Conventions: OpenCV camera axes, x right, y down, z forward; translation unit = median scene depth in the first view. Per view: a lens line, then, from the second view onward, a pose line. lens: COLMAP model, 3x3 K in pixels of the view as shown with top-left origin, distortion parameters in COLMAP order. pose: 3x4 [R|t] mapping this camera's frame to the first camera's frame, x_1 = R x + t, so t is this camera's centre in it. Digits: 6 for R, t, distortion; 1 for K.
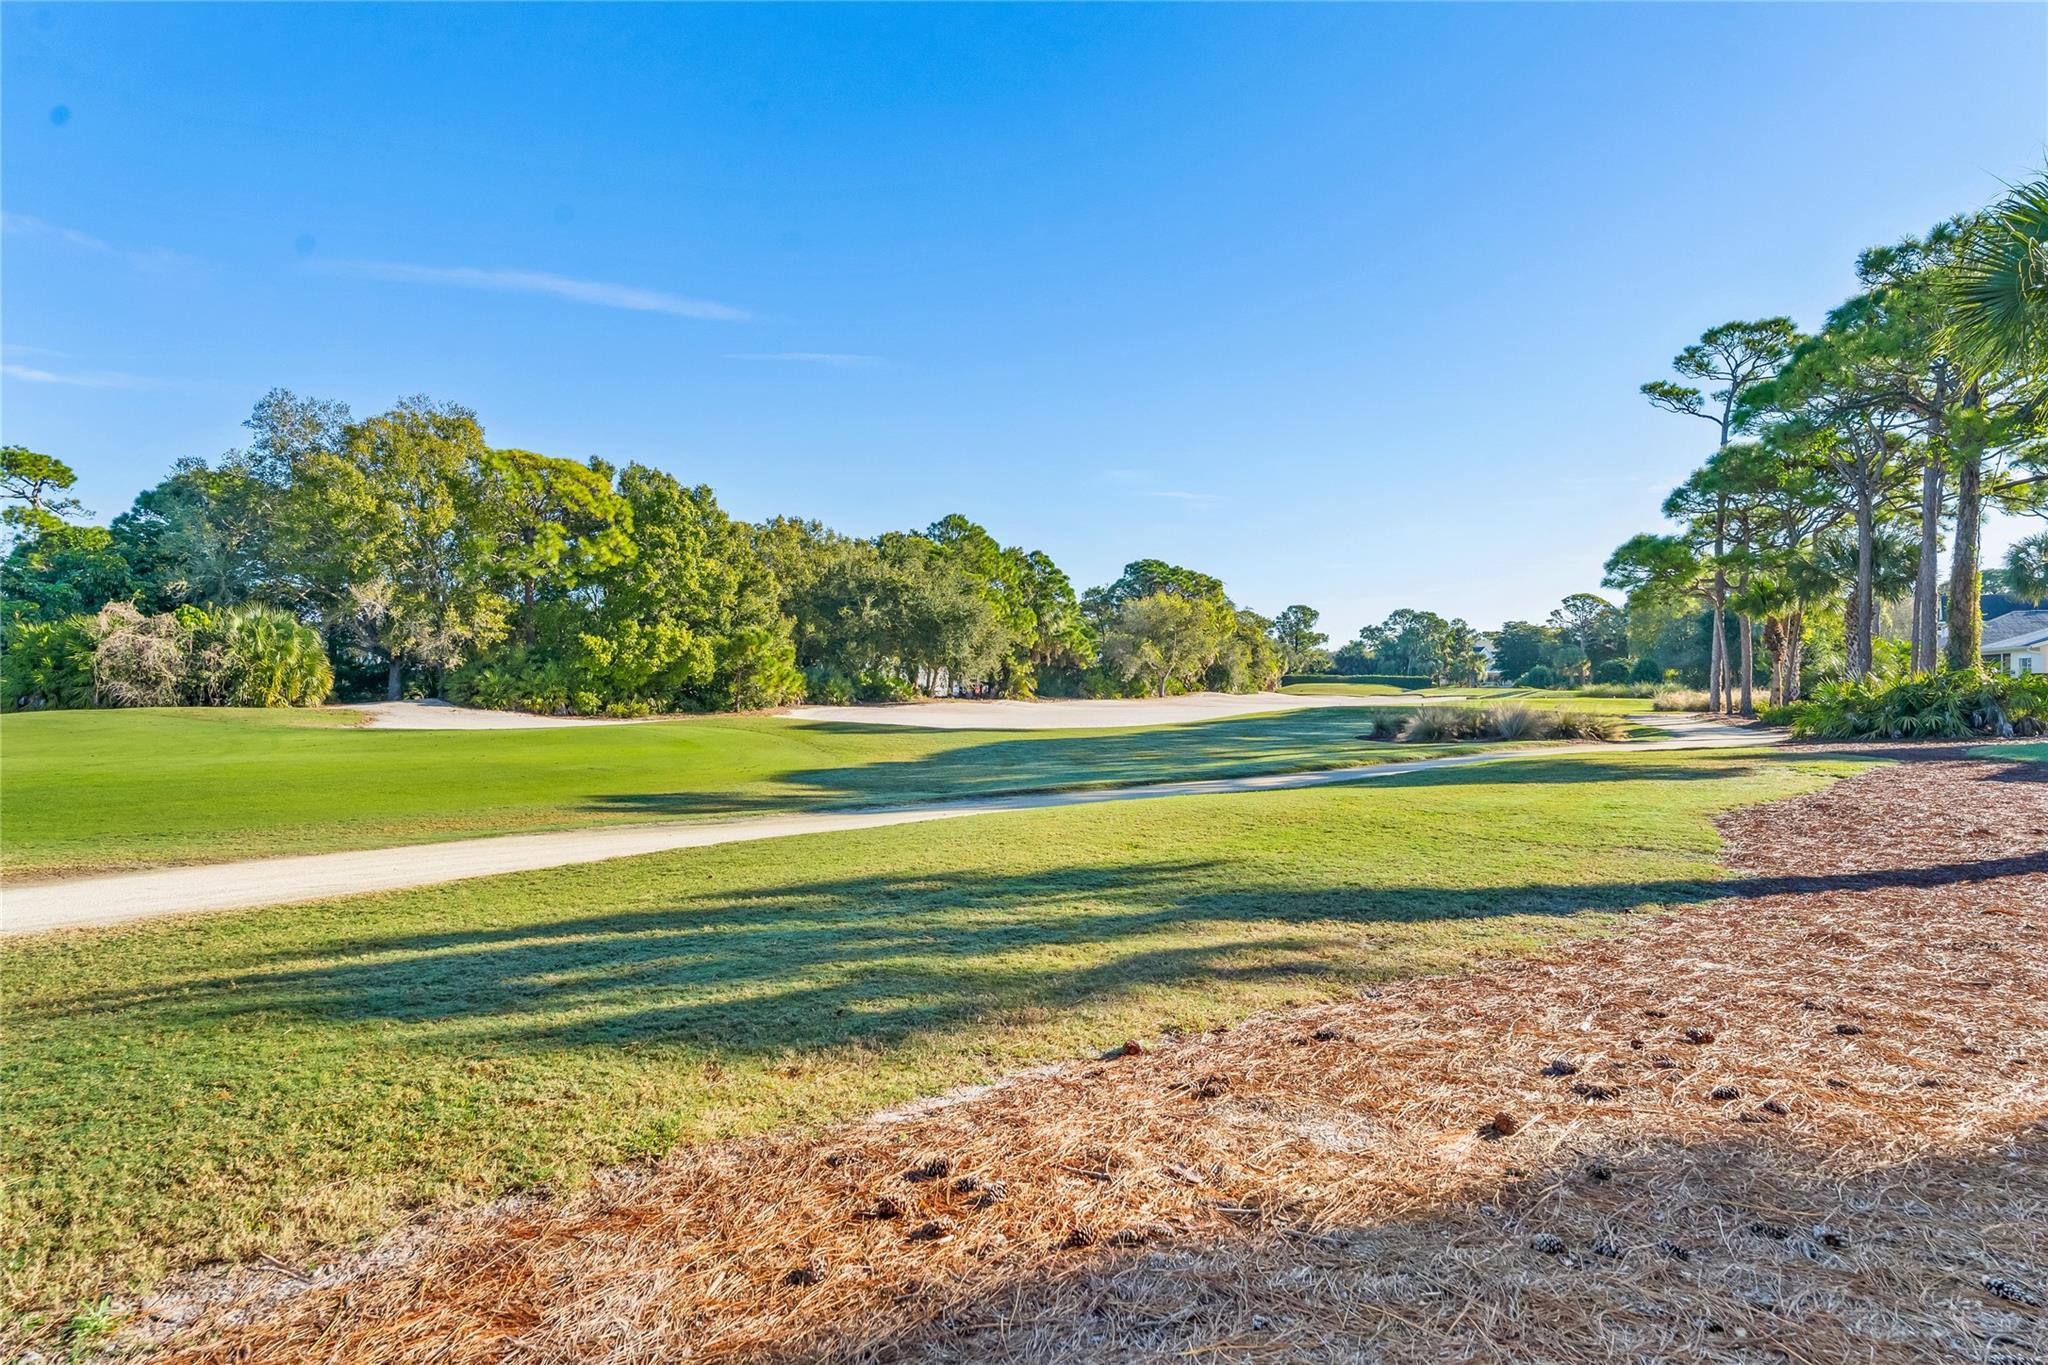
lens RADIAL K [[1253.3, 0, 1041.9], [0, 1253.3, 679.4], [0, 0, 1]] dist [0.007413, 0.000546]
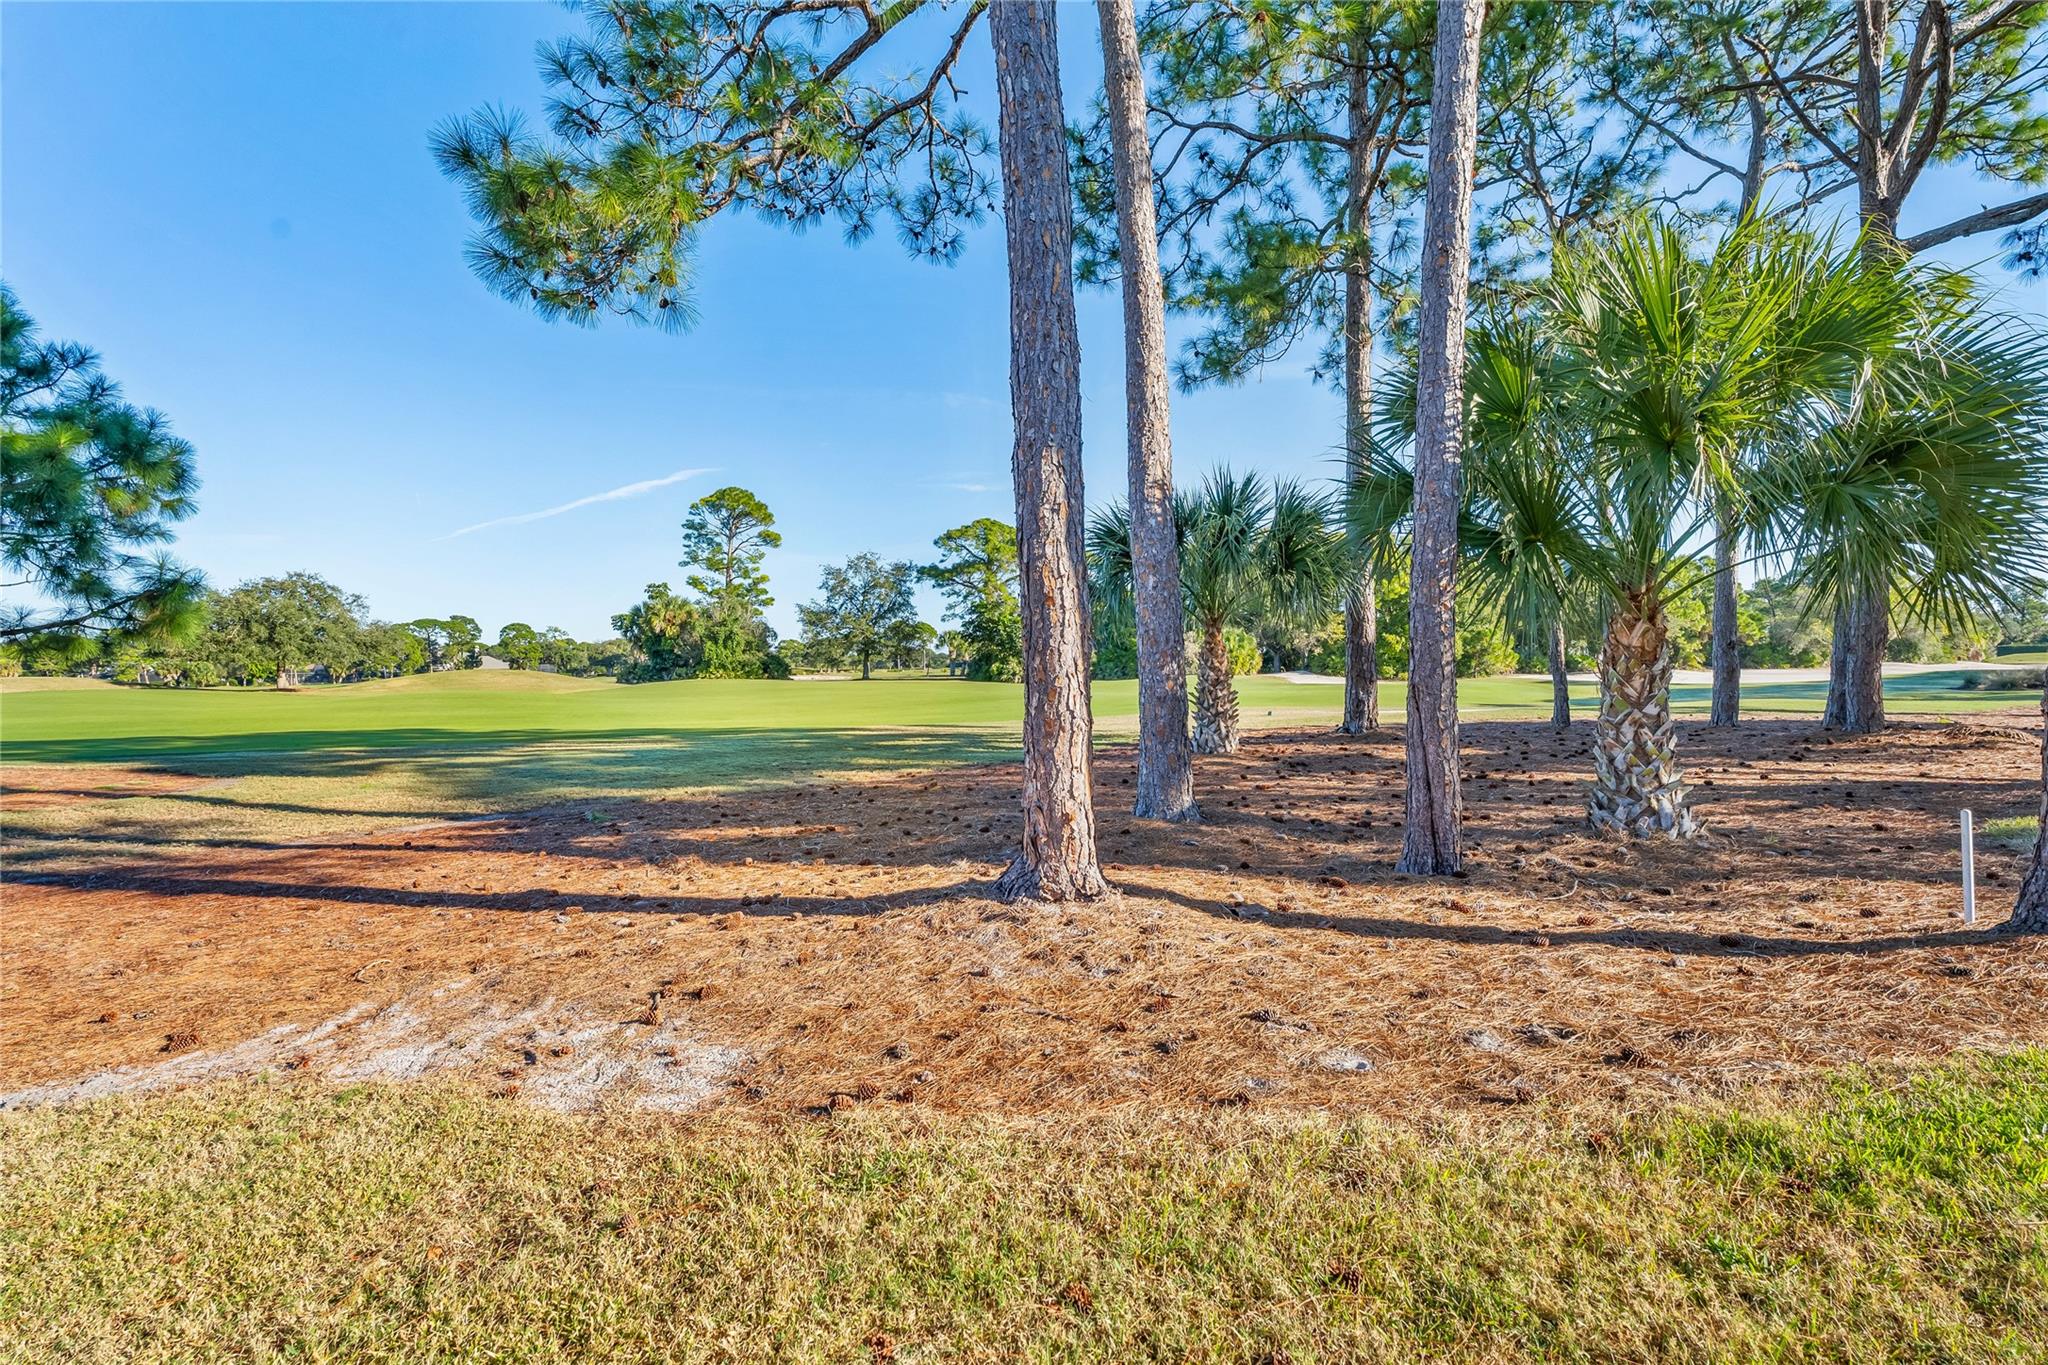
lens RADIAL K [[932.5, 0, 1021.8], [0, 932.5, 688.6], [0, 0, 1]] dist [-0.006811, 0.001914]
pose [[0.800305, 0.004231, -0.599578, 0.011173], [0.015267, 0.999507, 0.027430, -0.002382], [0.599399, -0.031106, 0.799846, -0.321704]]
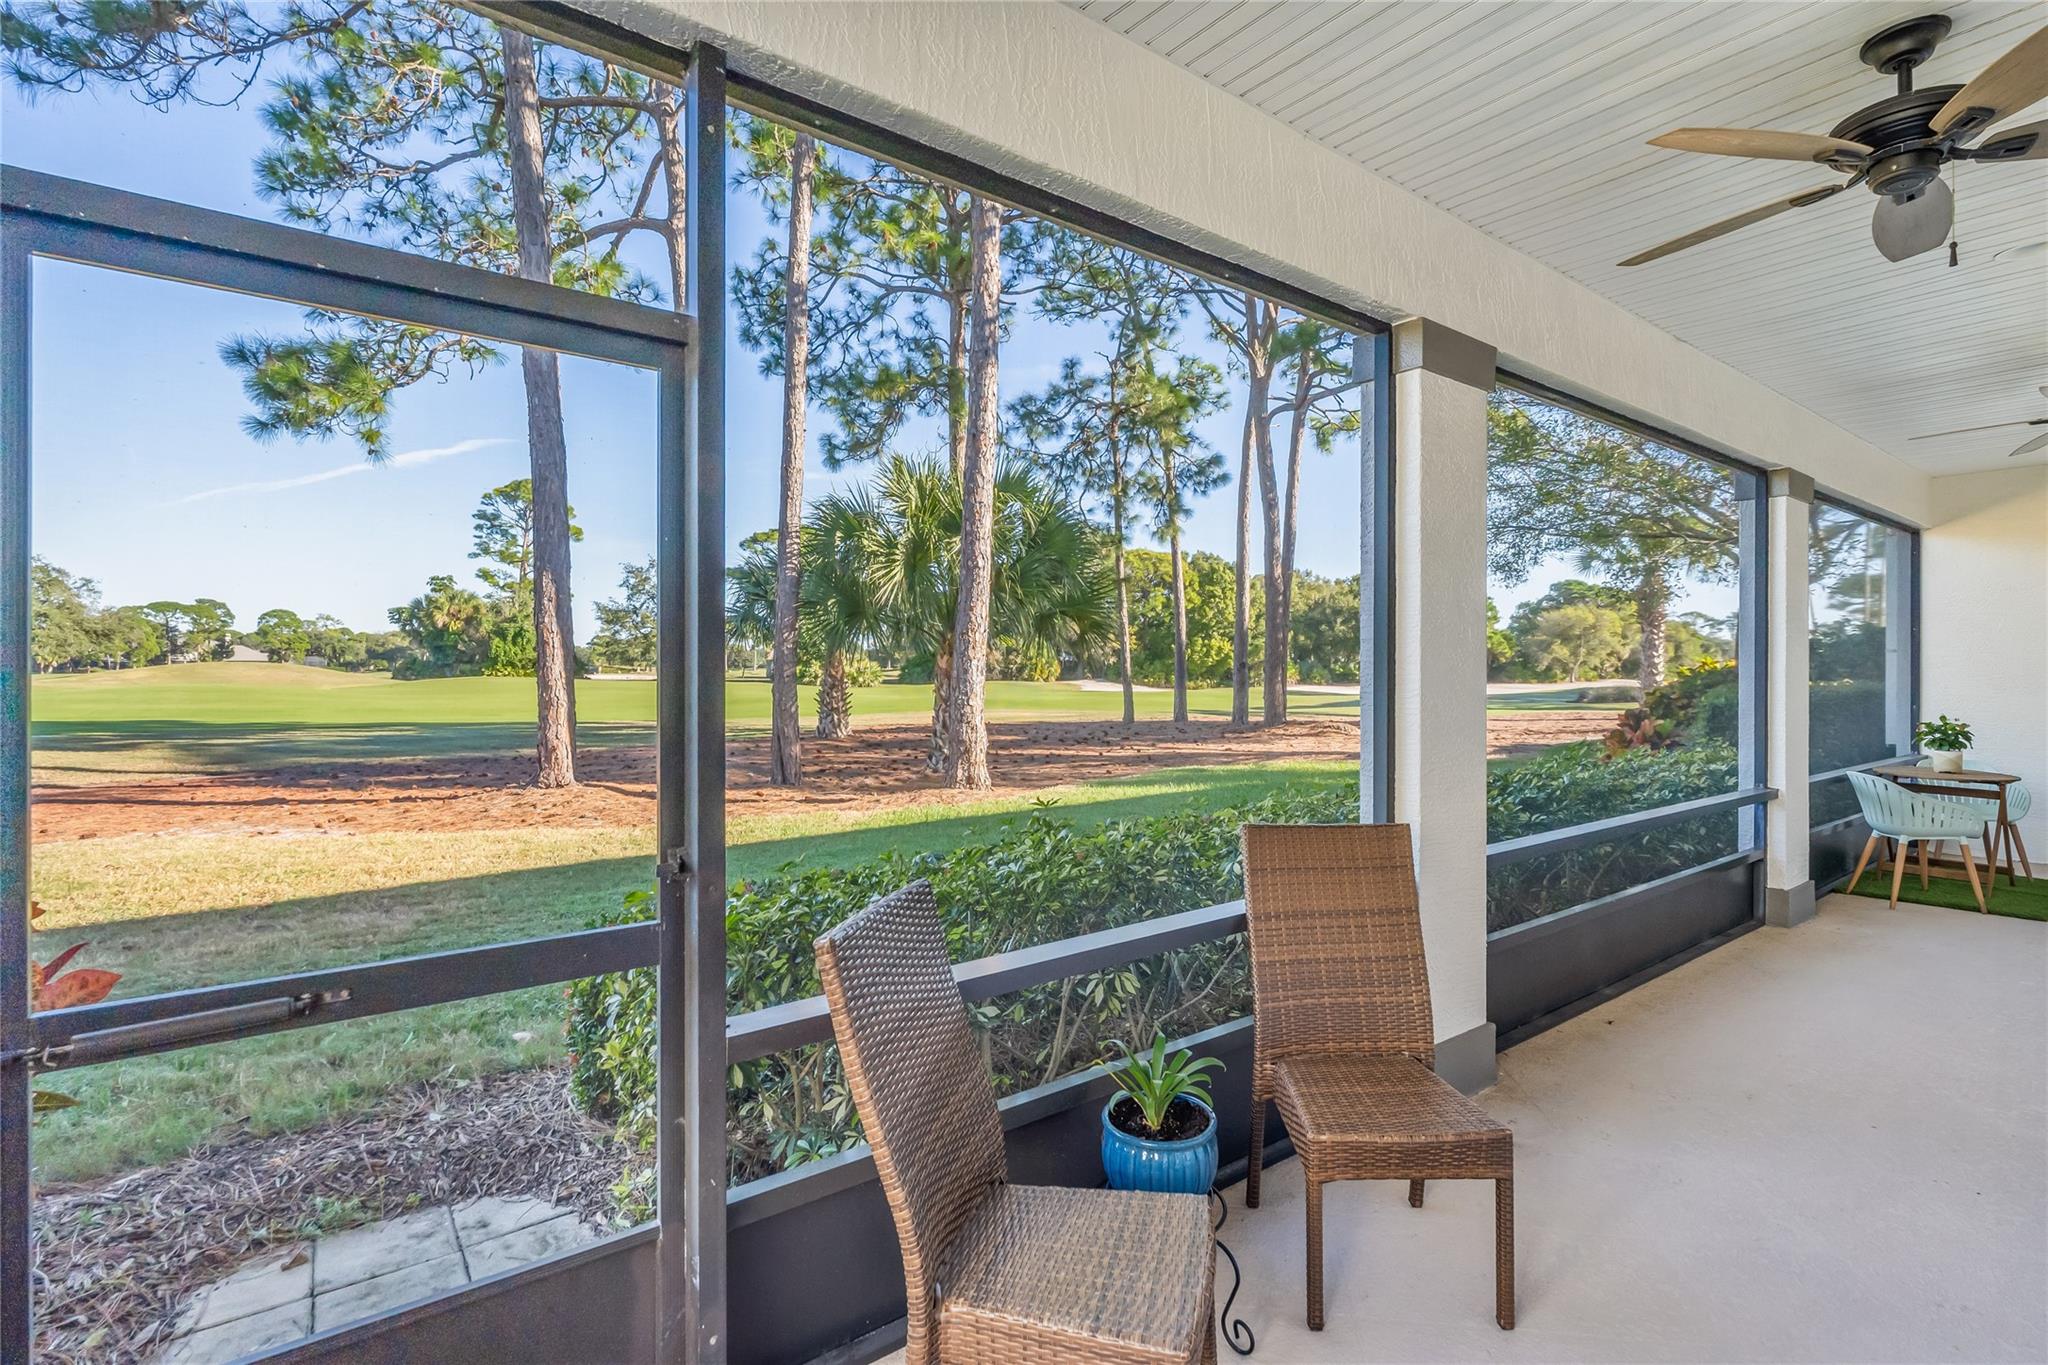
lens RADIAL K [[978.6, 0, 1026.8], [0, 978.6, 667.0], [0, 0, 1]] dist [-0.004923, -0.001186]
pose [[0.884541, 0.003859, -0.466447, 0.114583], [-0.003649, 0.999992, 0.001352, -0.003870], [0.466449, 0.000506, 0.884548, -0.366937]]
